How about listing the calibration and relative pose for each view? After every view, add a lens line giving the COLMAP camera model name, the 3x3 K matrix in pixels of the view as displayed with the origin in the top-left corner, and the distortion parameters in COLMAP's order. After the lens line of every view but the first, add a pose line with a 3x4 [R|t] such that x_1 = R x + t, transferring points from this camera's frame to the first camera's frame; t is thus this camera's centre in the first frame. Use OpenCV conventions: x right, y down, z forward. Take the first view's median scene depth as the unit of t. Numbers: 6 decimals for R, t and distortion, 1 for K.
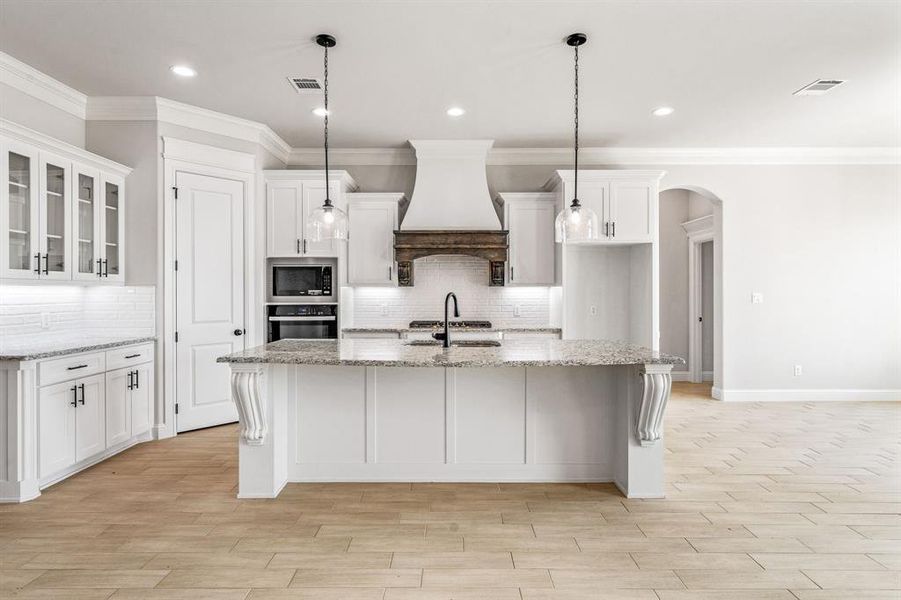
lens RADIAL K [[473.1, 0, 454.4], [0, 473.1, 290.6], [0, 0, 1]] dist [-0.002186, -0.000491]
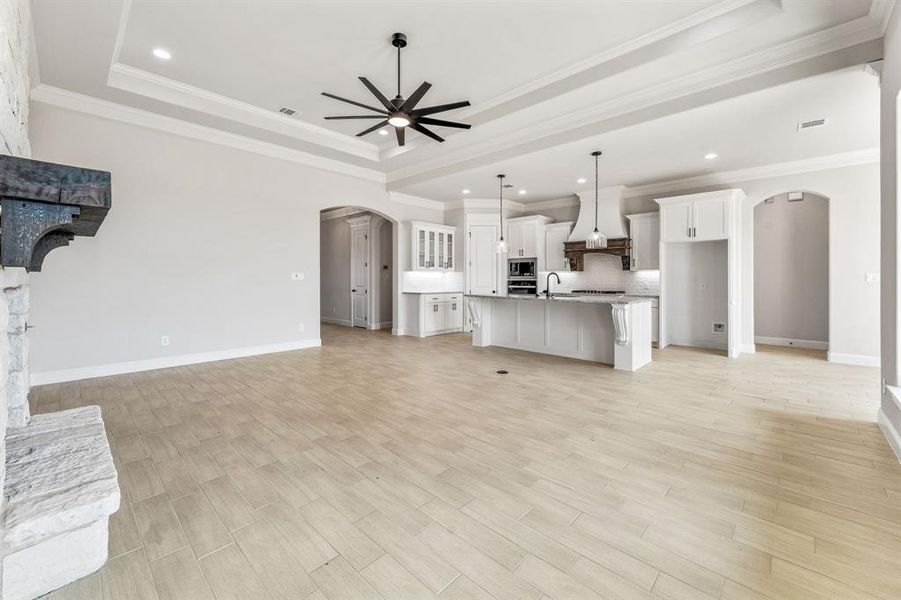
lens RADIAL K [[373.7, 0, 457.3], [0, 373.7, 279.4], [0, 0, 1]] dist [0.000396, -0.001004]
pose [[0.732402, 0.002548, -0.680868, 0.655248], [-0.001563, 0.999997, 0.002062, 0.024448], [0.680871, -0.000446, 0.732403, -0.461092]]
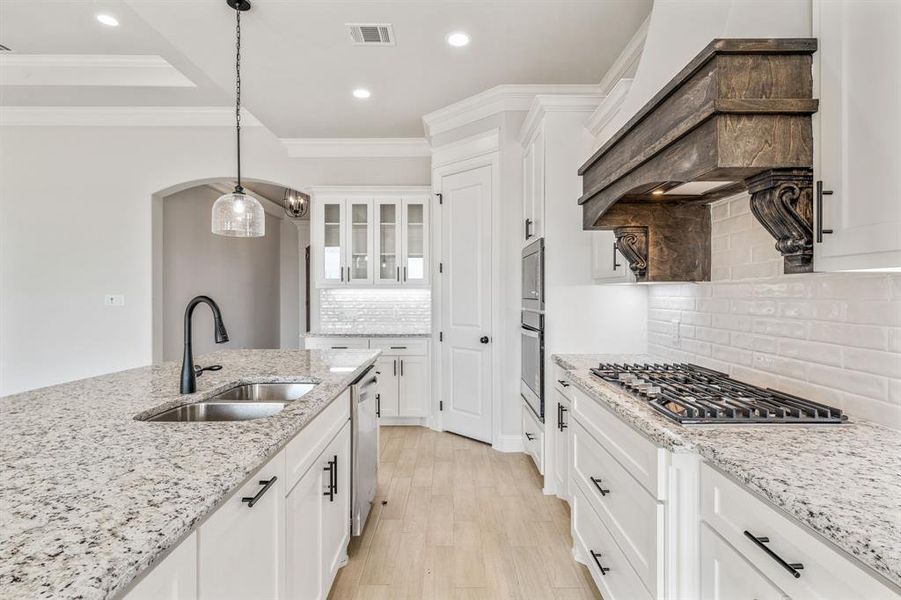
lens RADIAL K [[454.6, 0, 450.9], [0, 454.6, 292.5], [0, 0, 1]] dist [-0.003796, -0.000446]
pose [[-0.005753, -0.000579, -0.999983, 0.379228], [0.001662, 0.999998, -0.000588, 0.001173], [0.999982, -0.001665, -0.005752, 0.942716]]
